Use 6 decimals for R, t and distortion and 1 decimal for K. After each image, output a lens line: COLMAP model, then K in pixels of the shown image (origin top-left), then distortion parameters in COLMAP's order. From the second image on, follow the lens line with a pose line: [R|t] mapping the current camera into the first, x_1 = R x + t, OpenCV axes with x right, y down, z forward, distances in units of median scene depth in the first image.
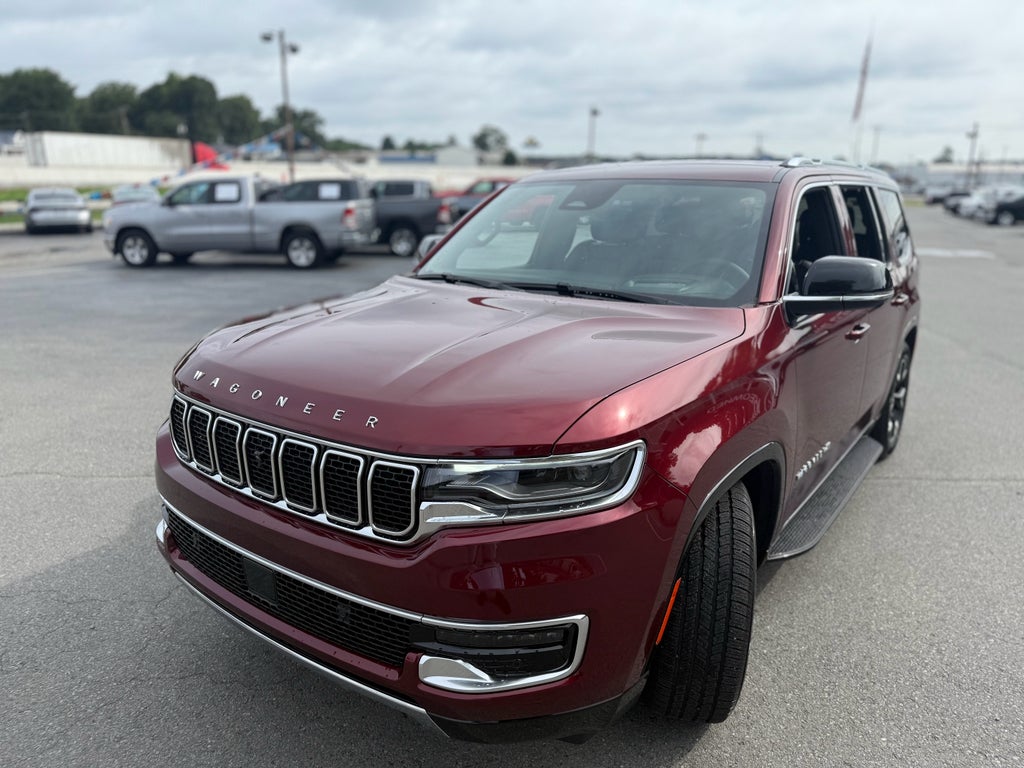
lens RADIAL K [[706.1, 0, 508.1], [0, 706.1, 384.8], [0, 0, 1]] dist [0.090880, -0.175612]
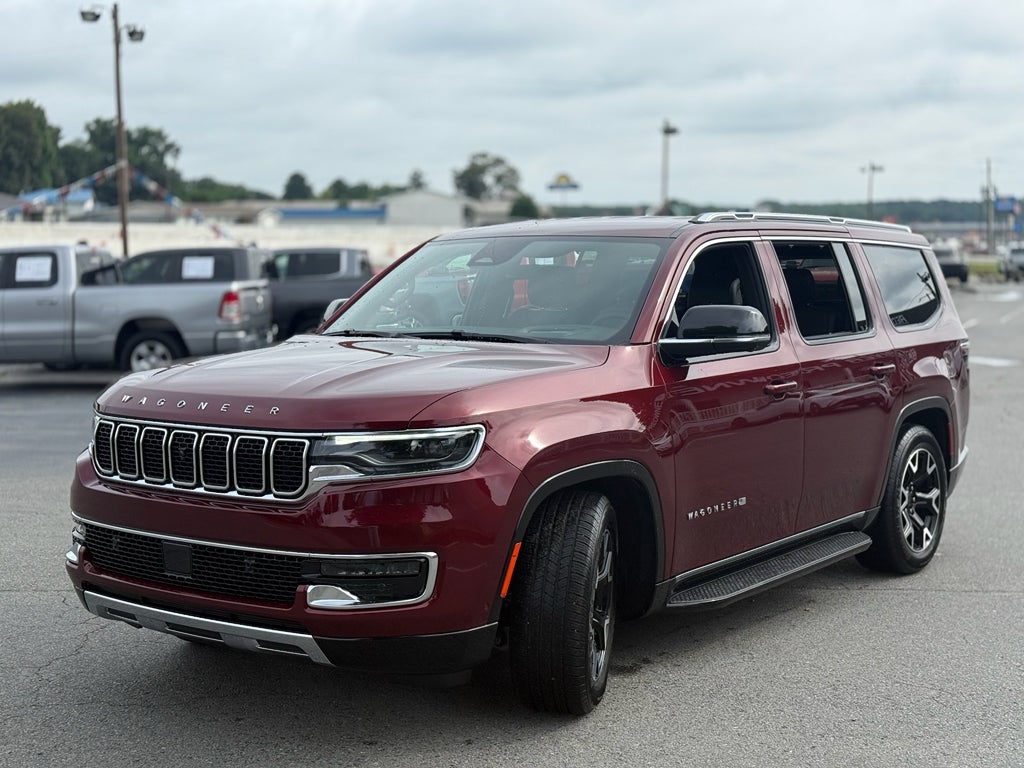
lens RADIAL K [[1429.1, 0, 512.0], [0, 1429.1, 384.0], [0, 0, 1]] dist [-0.015144, 0.903530]
pose [[0.999875, -0.009630, -0.012523, 0.145551], [0.007136, 0.982559, -0.185812, 0.256806], [0.014094, 0.185700, 0.982505, -0.830266]]
